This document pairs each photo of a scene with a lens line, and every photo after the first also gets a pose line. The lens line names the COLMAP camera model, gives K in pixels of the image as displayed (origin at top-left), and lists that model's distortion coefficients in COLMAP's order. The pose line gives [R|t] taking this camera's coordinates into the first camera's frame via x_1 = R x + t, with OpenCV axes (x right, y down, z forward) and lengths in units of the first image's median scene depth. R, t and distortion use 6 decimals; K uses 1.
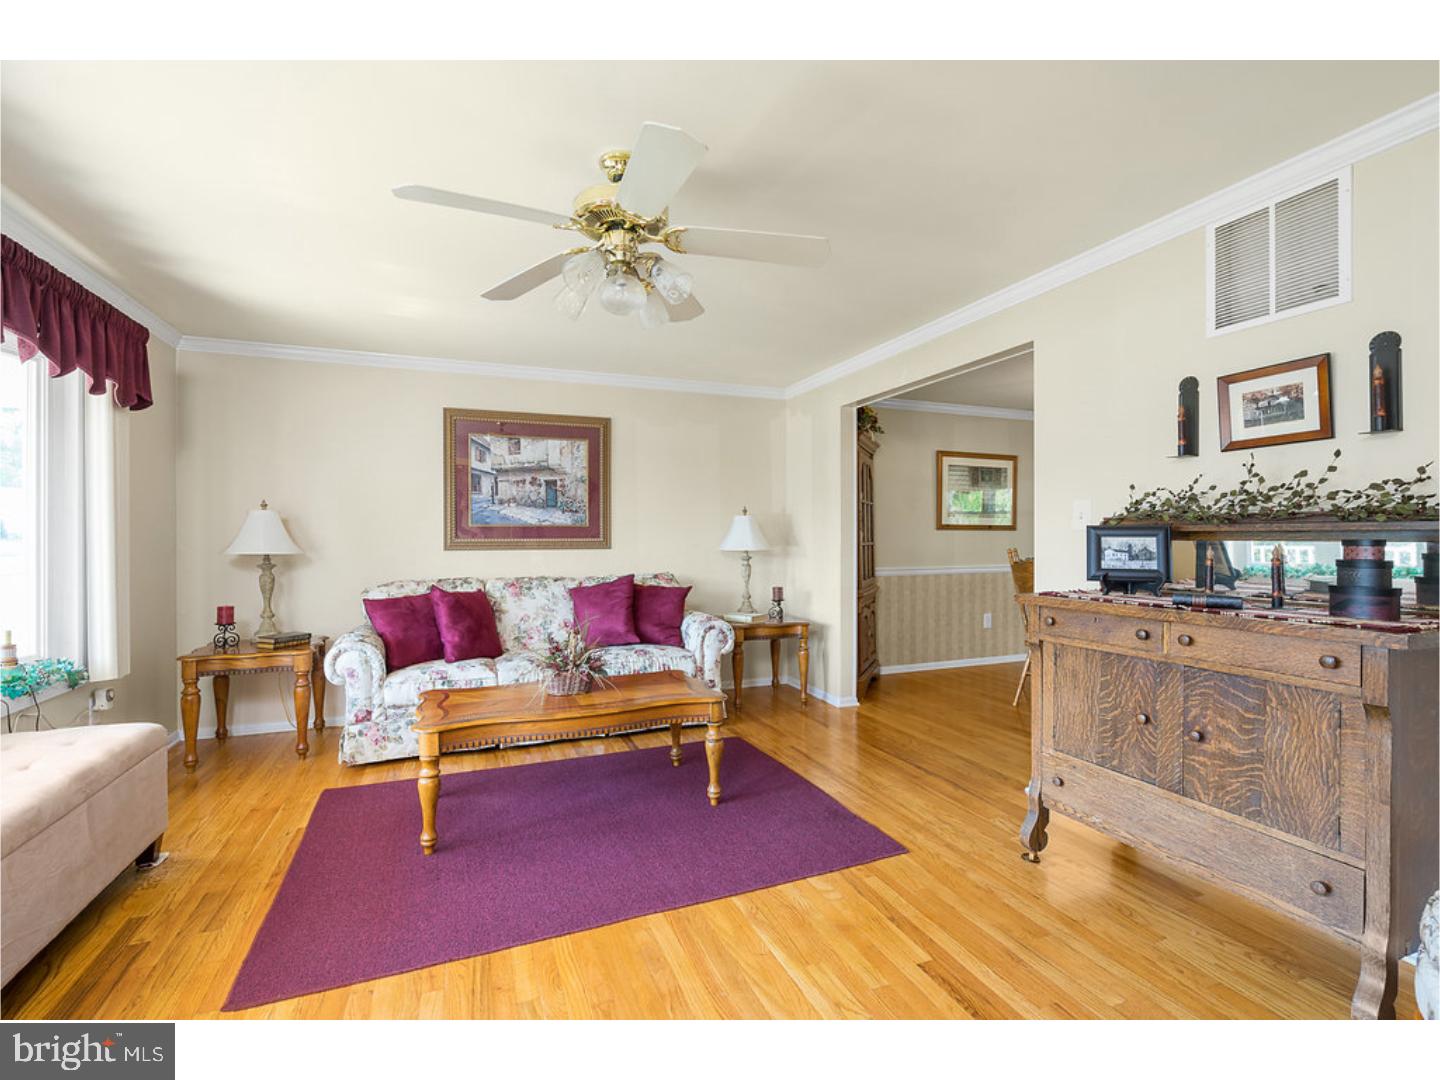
lens RADIAL K [[665.2, 0, 701.3], [0, 665.2, 535.9], [0, 0, 1]] dist [-0.001377, -0.000446]
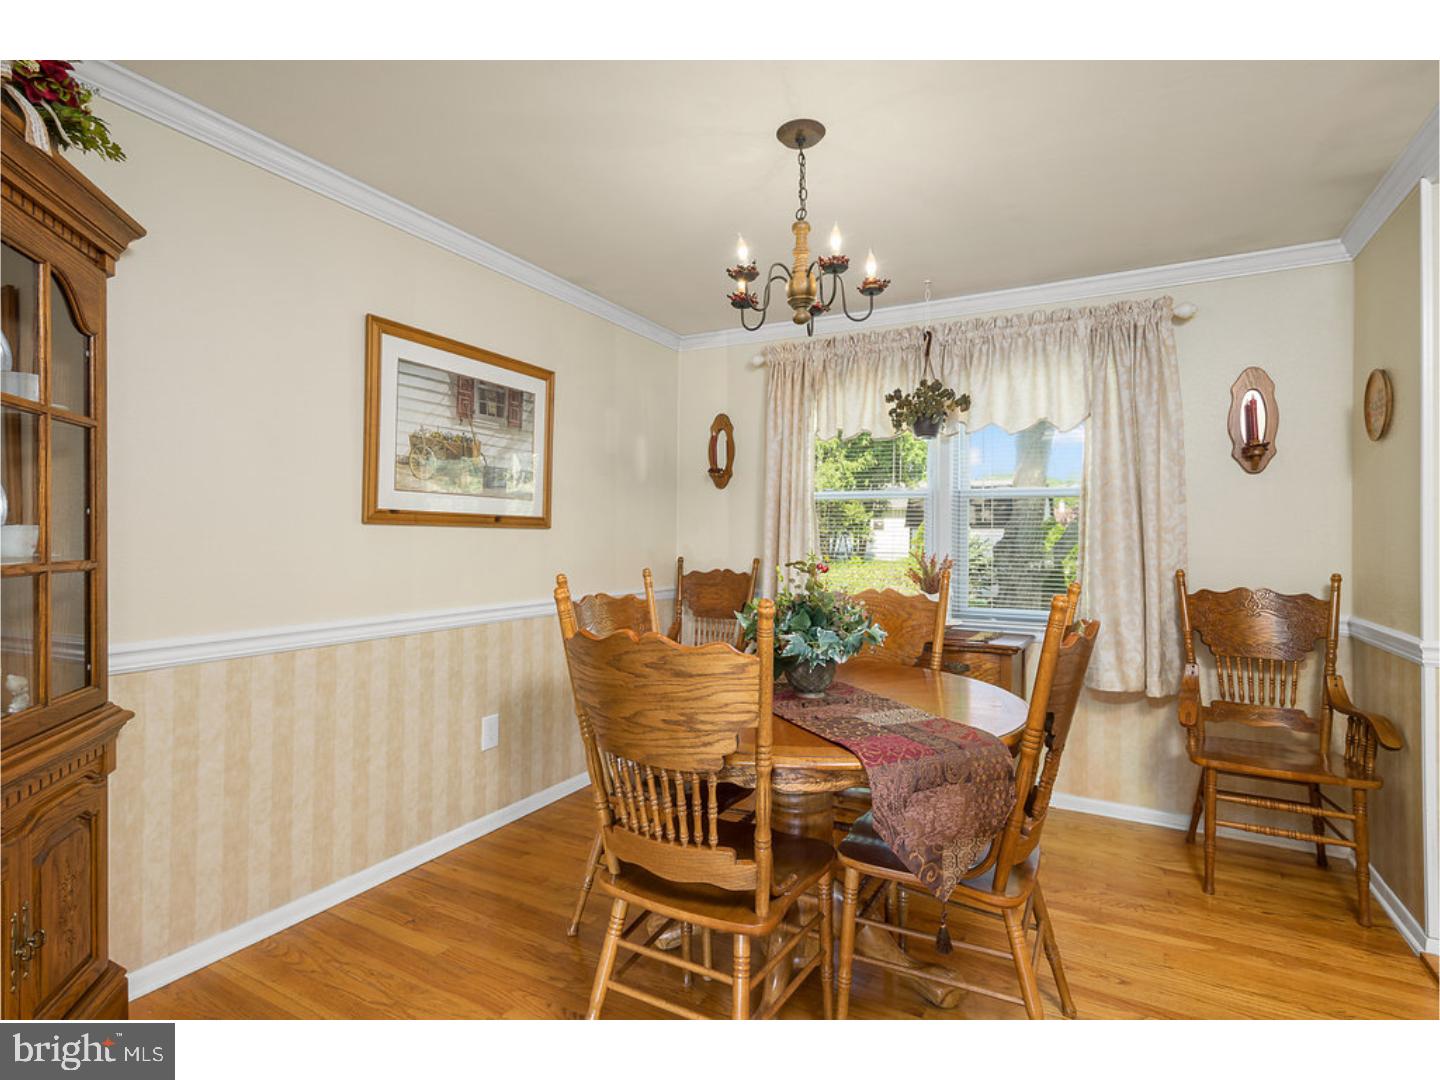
lens RADIAL K [[700.4, 0, 713.3], [0, 700.4, 532.8], [0, 0, 1]] dist [0.005856, 0.000200]
pose [[0.759009, 0.011597, 0.650977, 0.343008], [-0.010995, 0.999927, -0.004994, -0.005213], [-0.650988, -0.003367, 0.759081, 0.791191]]
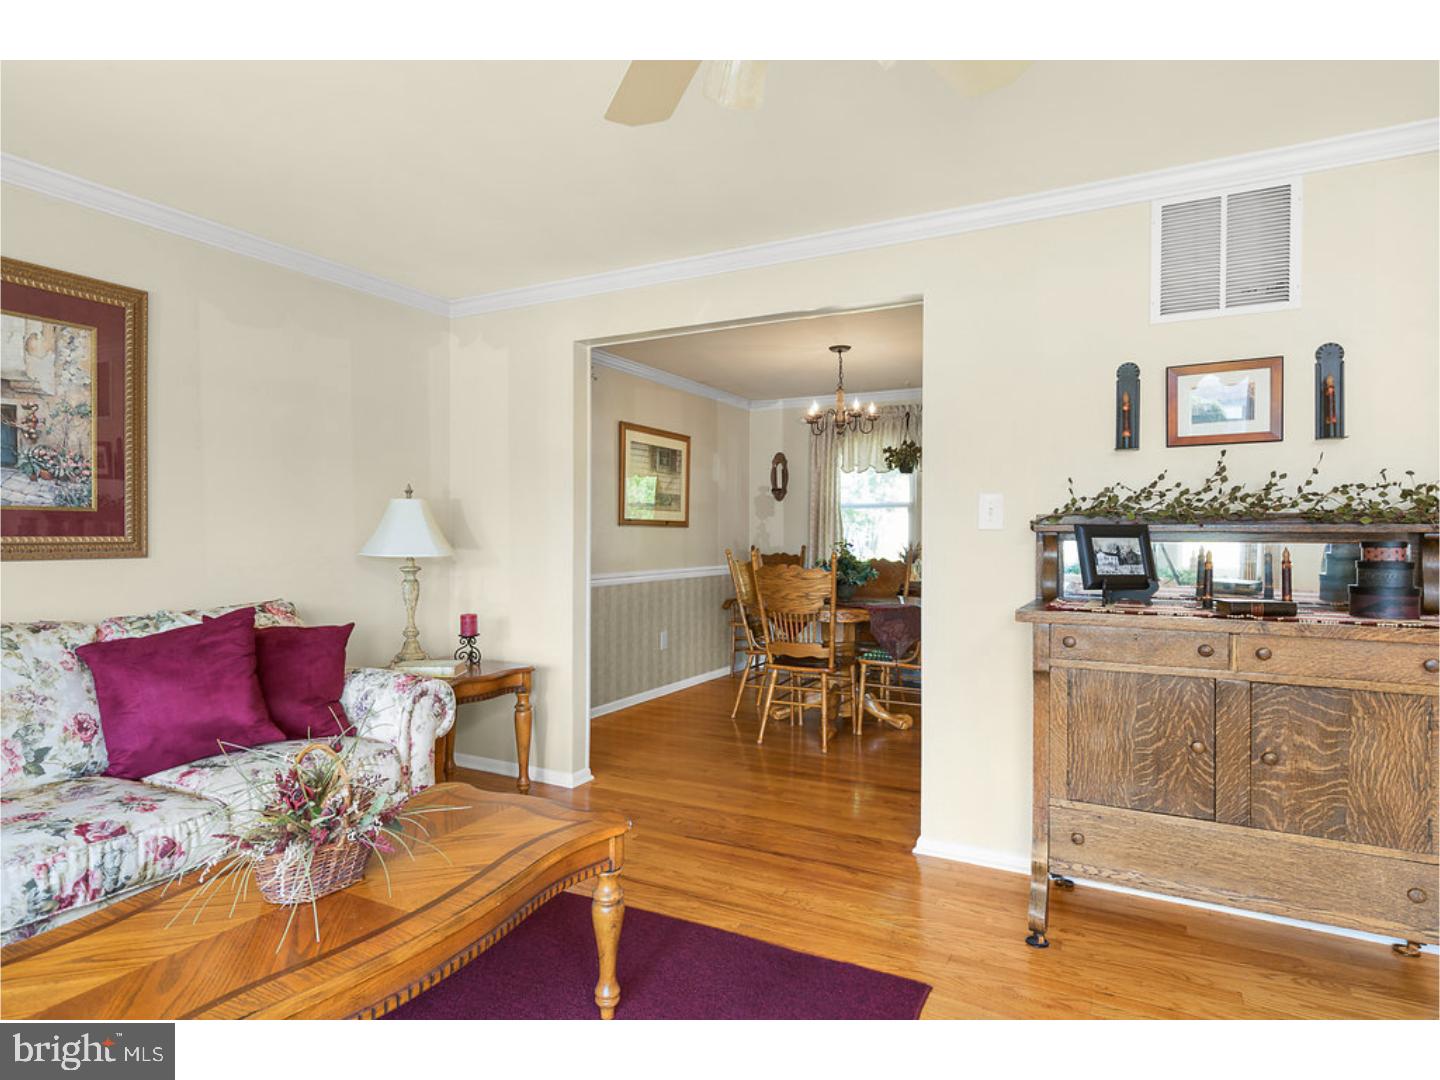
lens RADIAL K [[834.4, 0, 707.6], [0, 834.4, 539.3], [0, 0, 1]] dist [0.005603, 0.001359]
pose [[0.753131, -0.000035, 0.657871, -0.272415], [-0.005319, 0.999967, 0.006143, -0.000135], [-0.657849, -0.008126, 0.753106, 0.304213]]
